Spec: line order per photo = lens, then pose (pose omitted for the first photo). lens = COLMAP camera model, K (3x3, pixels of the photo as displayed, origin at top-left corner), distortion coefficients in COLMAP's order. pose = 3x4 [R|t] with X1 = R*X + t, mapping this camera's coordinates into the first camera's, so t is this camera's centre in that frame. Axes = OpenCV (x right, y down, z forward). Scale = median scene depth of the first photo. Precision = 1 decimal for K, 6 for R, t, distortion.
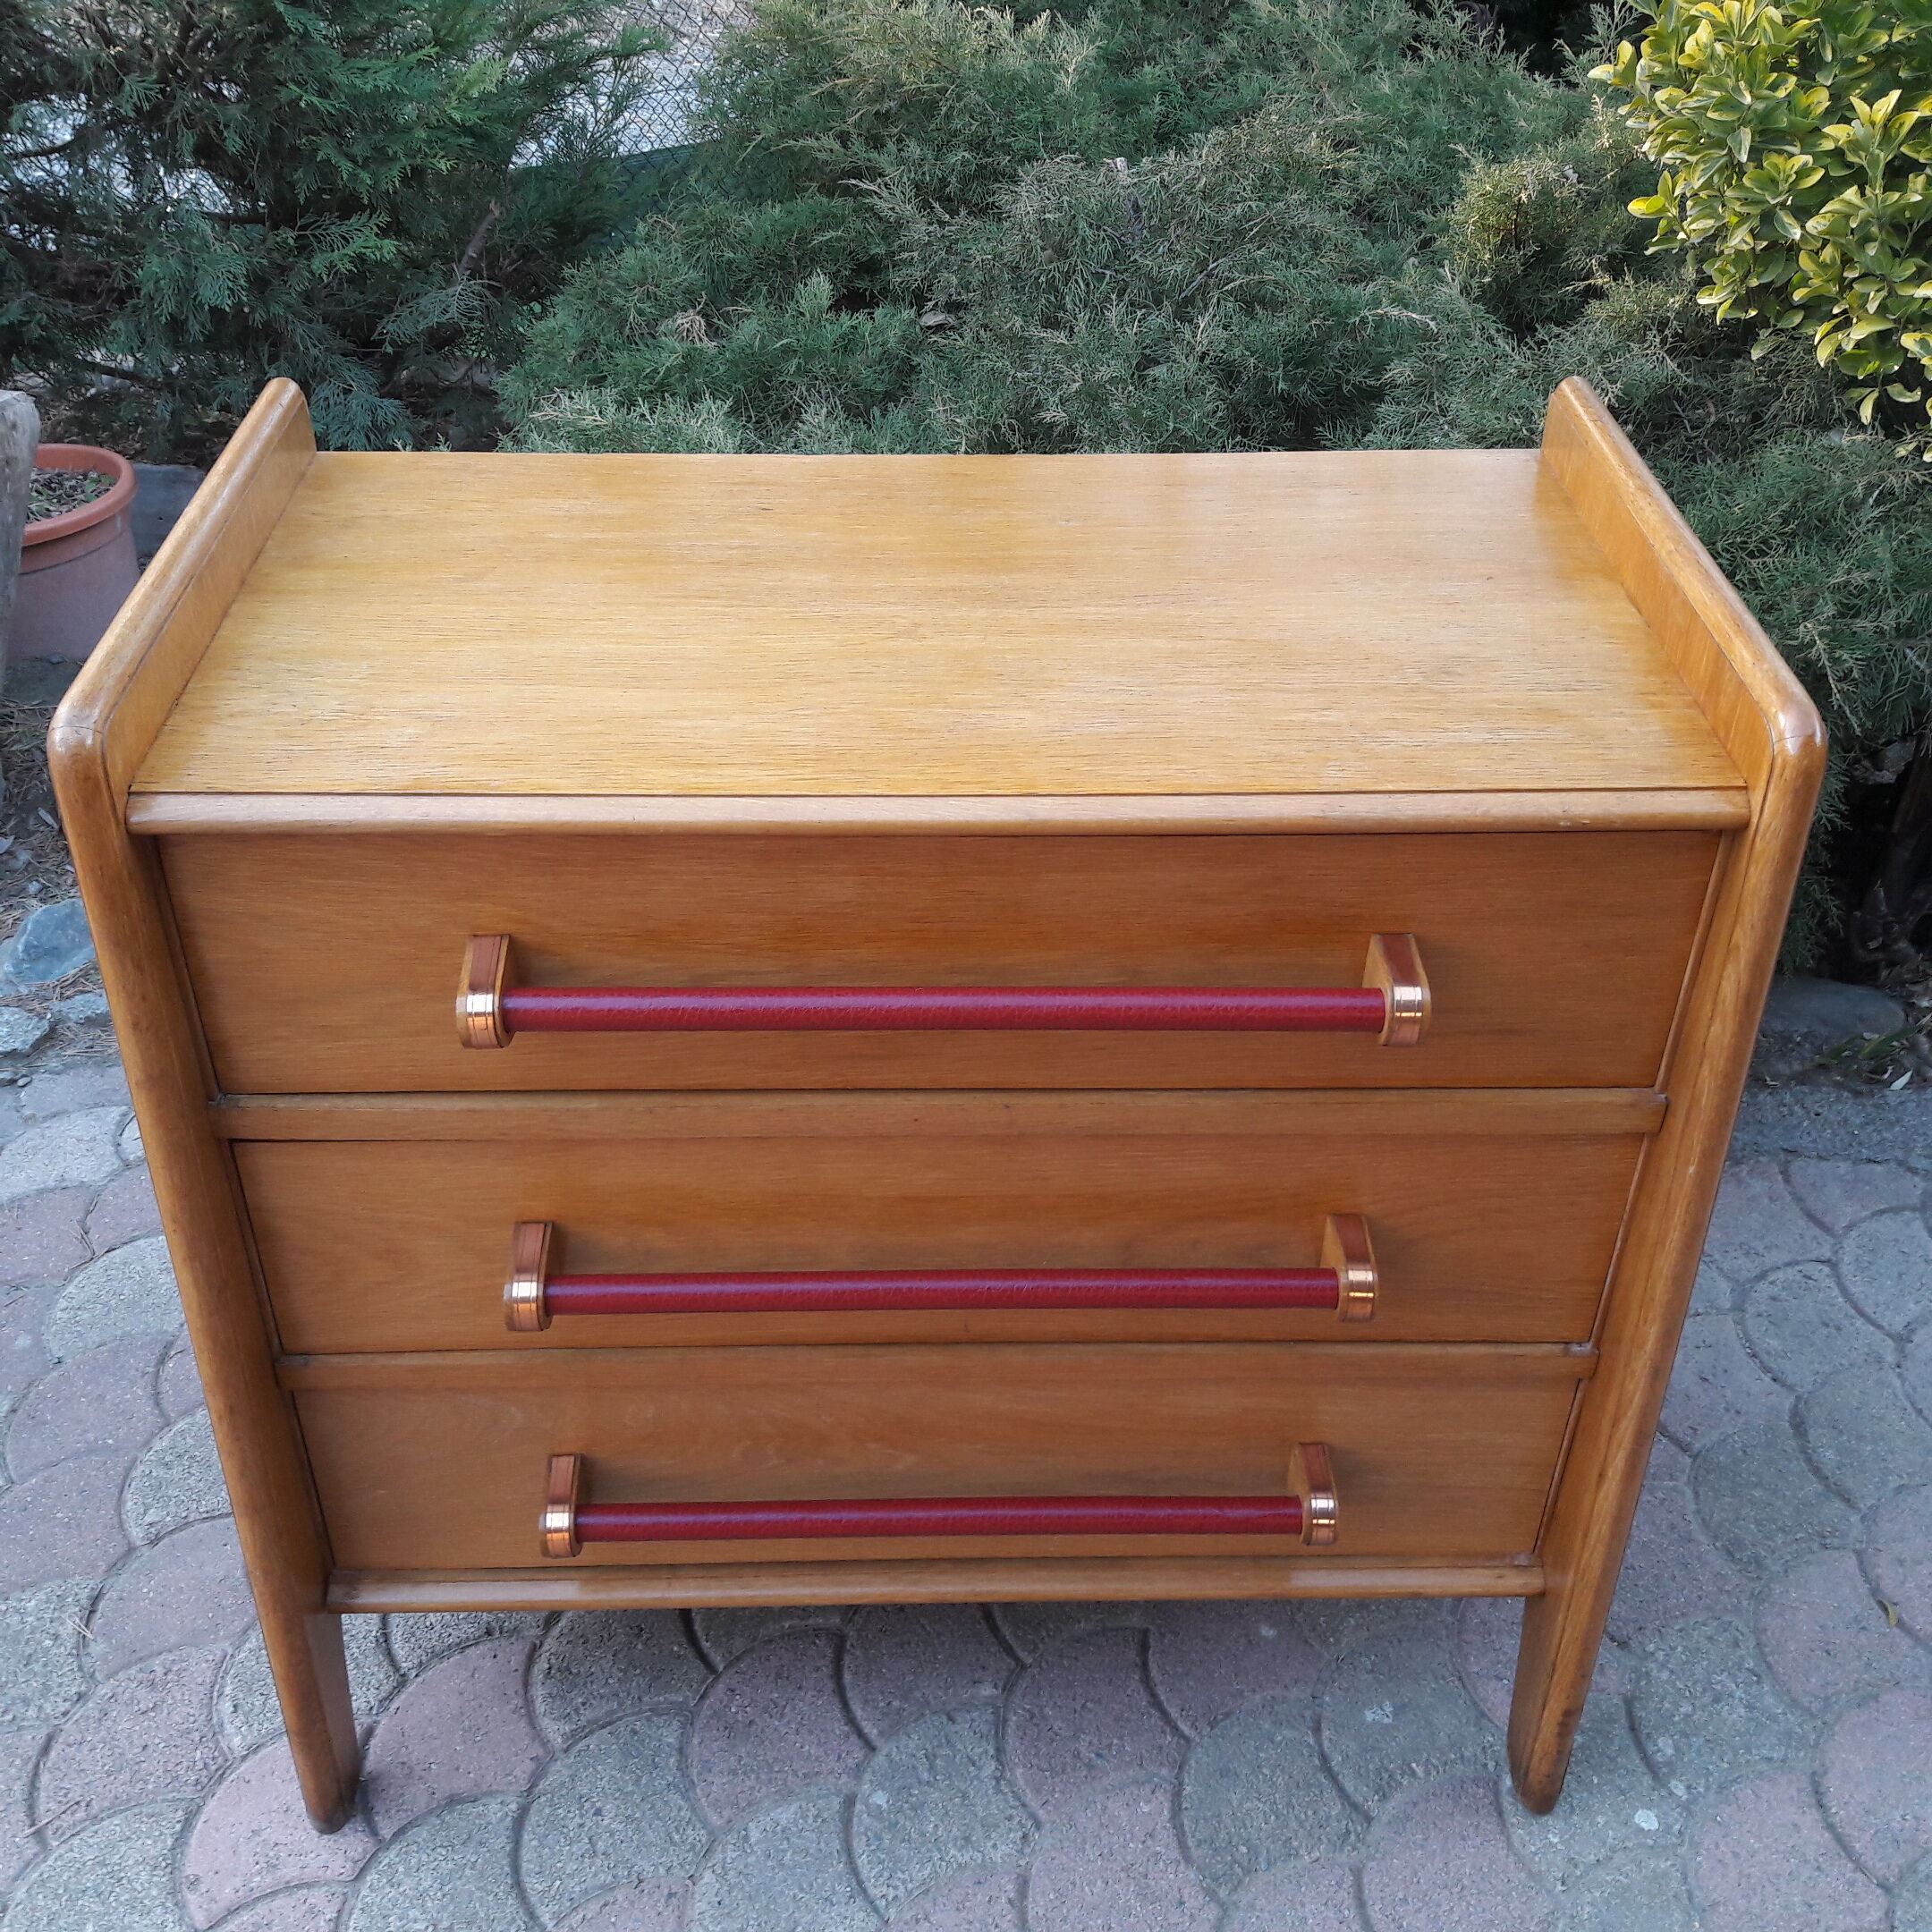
lens RADIAL K [[2158.2, 0, 961.8], [0, 2158.2, 979.8], [0, 0, 1]] dist [0.002623, -0.029861]
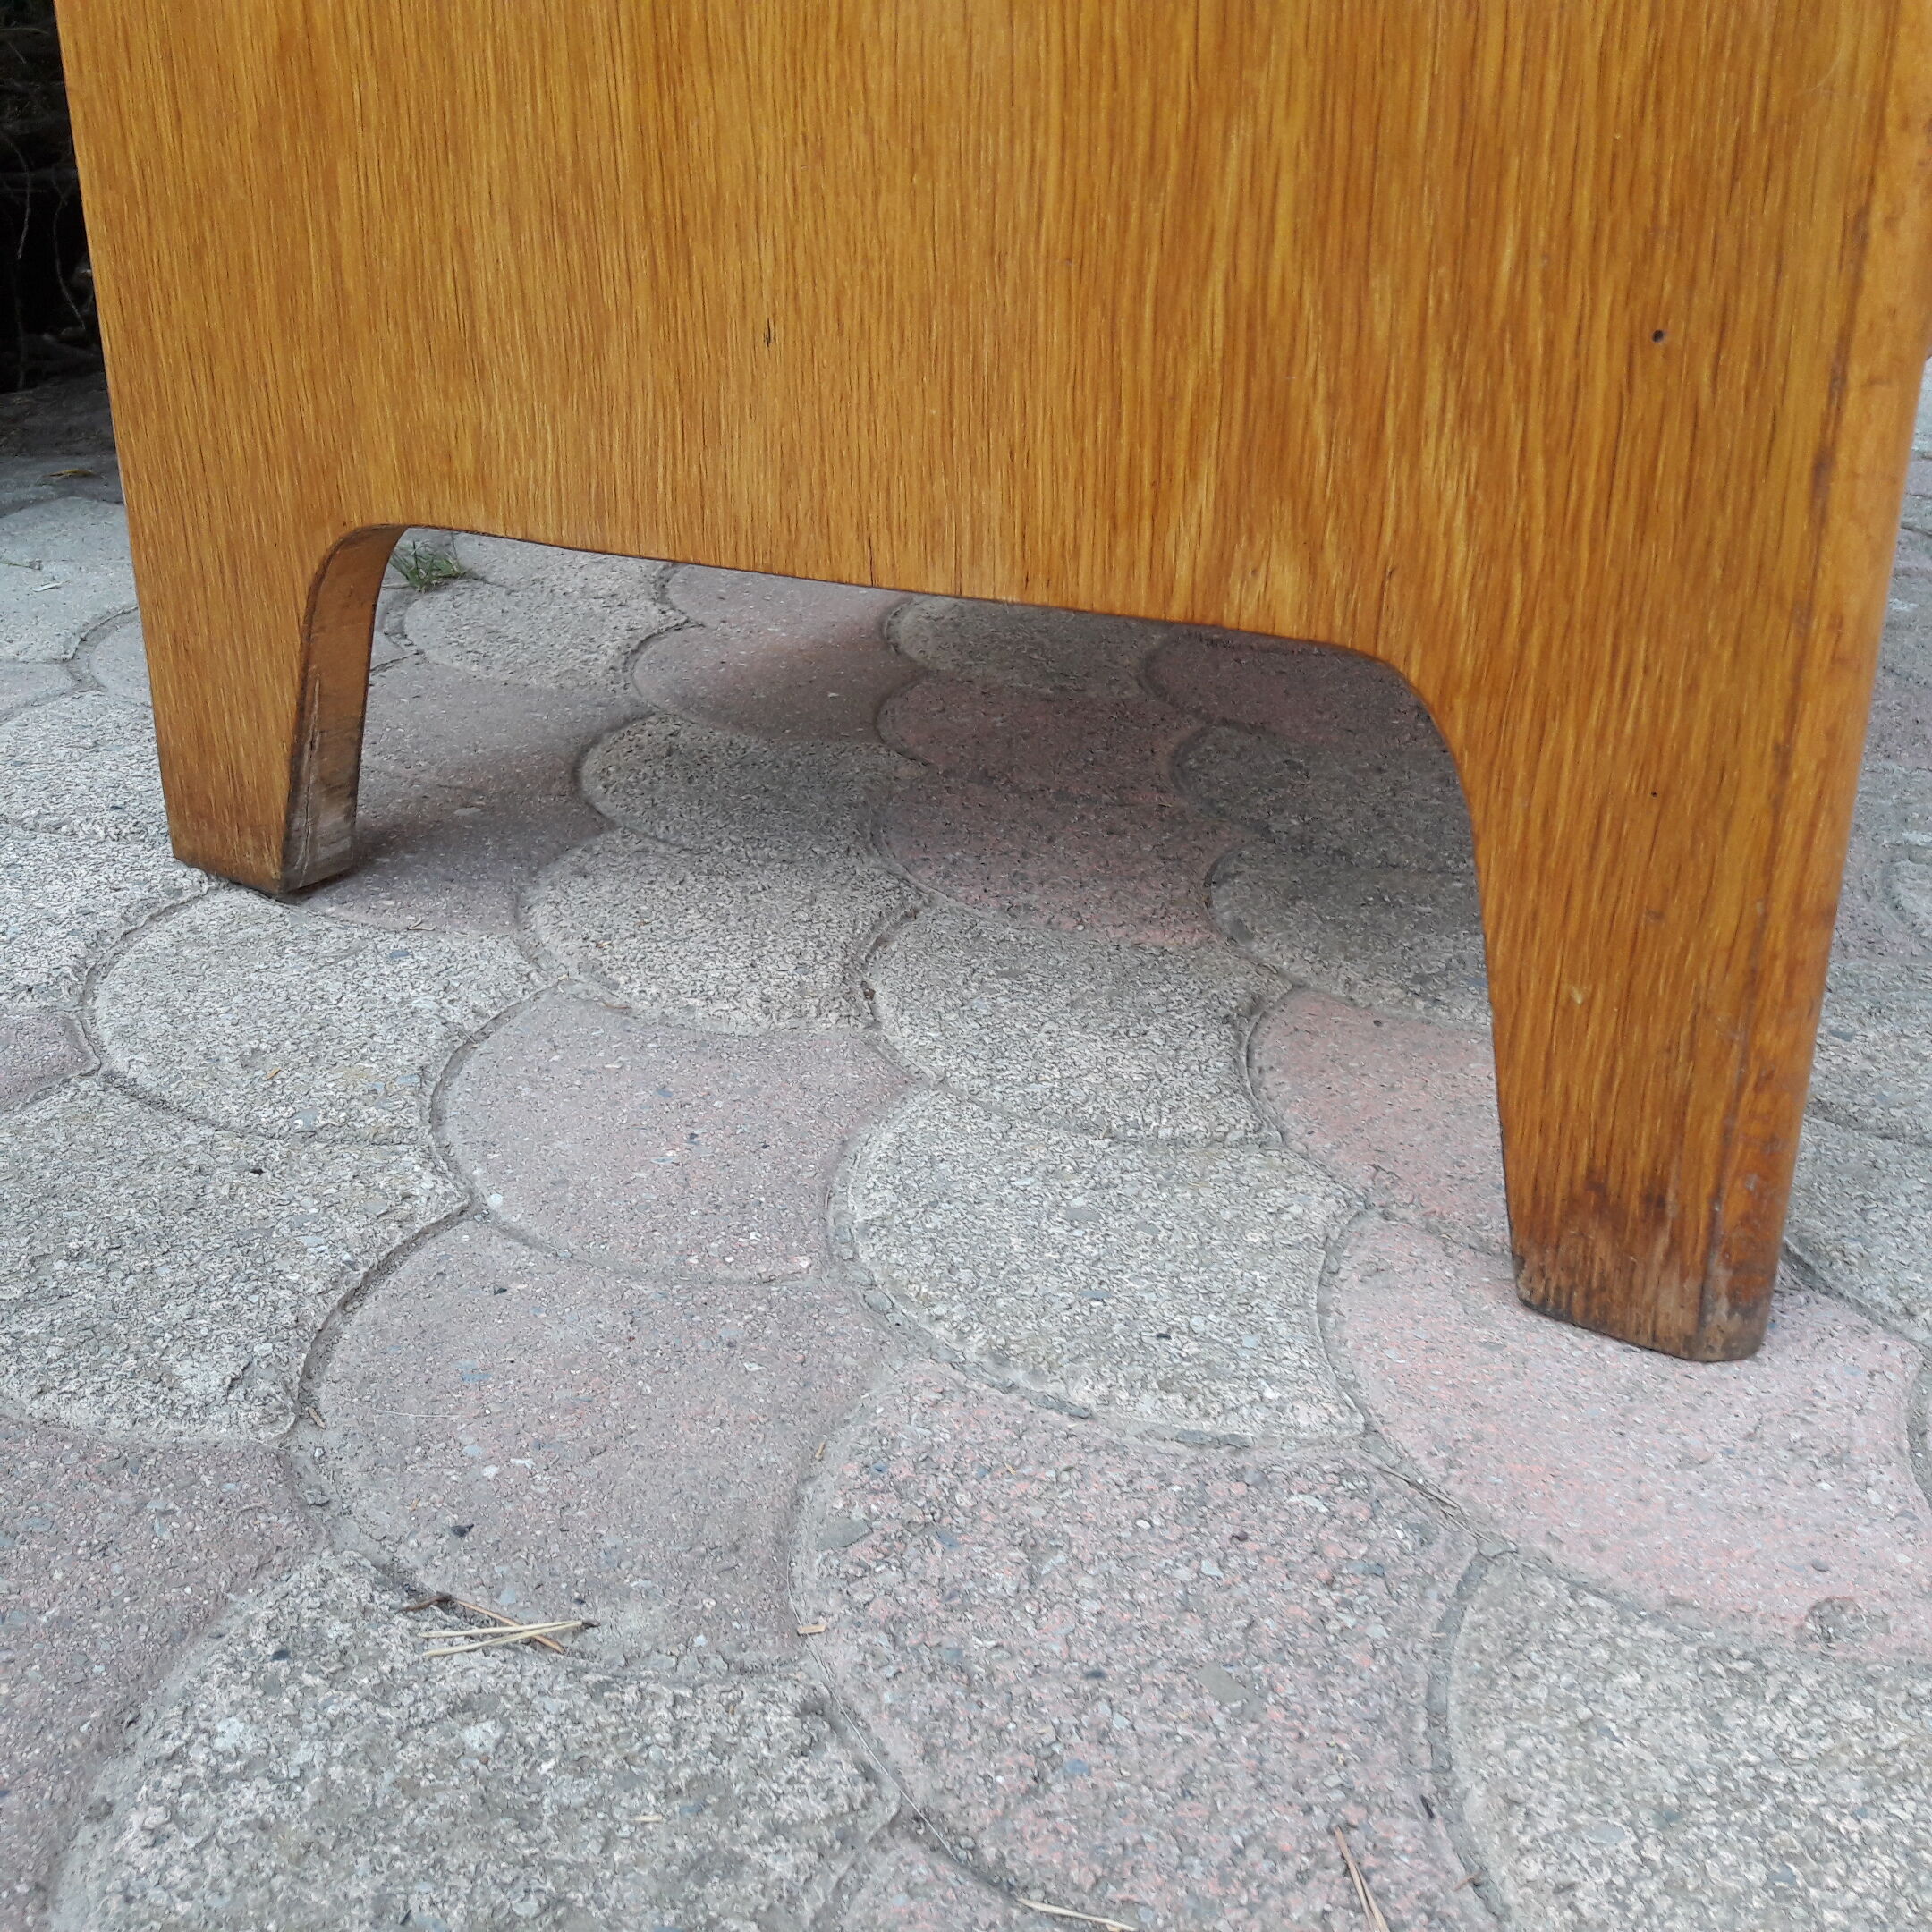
lens RADIAL K [[2132.6, 0, 966.0], [0, 2132.6, 966.0], [0, 0, 1]] dist [0.004832, -0.000009]
pose [[0.532476, -0.350367, 0.770527, -0.581007], [0.471009, 0.879002, 0.074199, 0.260164], [-0.703292, 0.323416, 0.633073, 0.847802]]
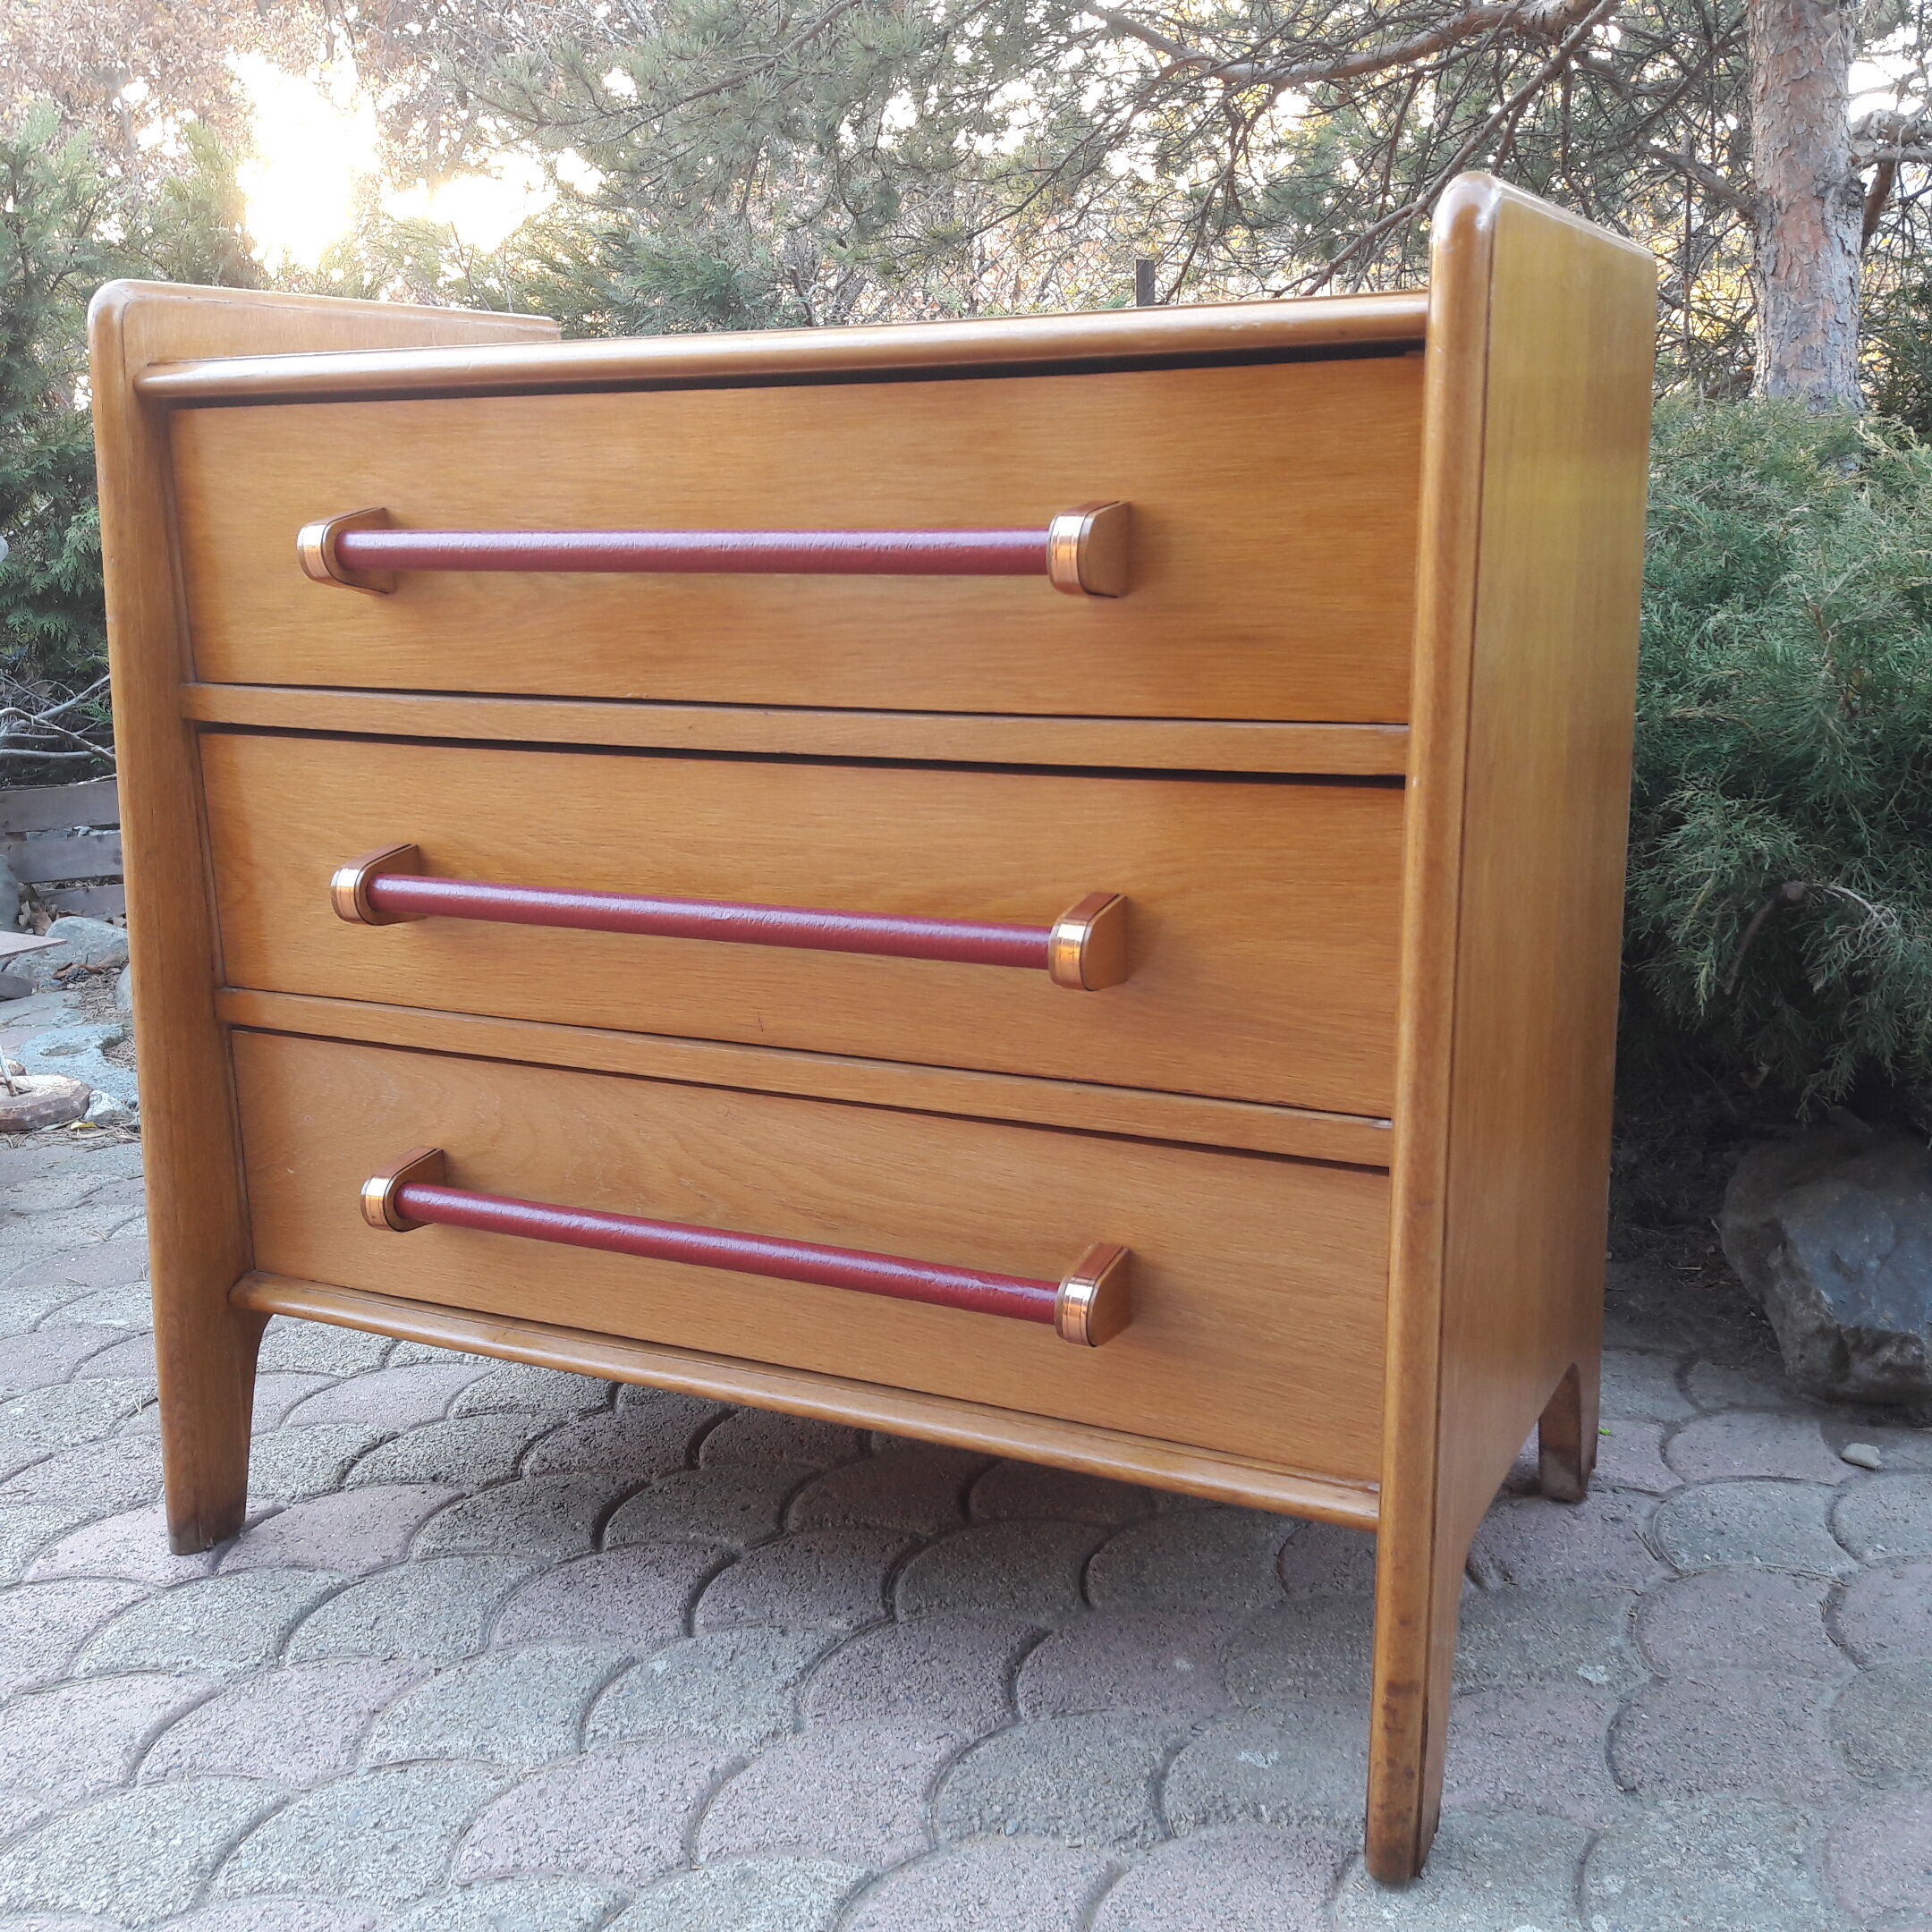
lens RADIAL K [[2158.2, 0, 961.8], [0, 2158.2, 979.8], [0, 0, 1]] dist [0.002623, -0.029861]
pose [[0.886196, 0.079223, -0.456486, 0.456335], [-0.245956, 0.915418, -0.318614, 0.376357], [0.392634, 0.394630, 0.830726, 0.205276]]
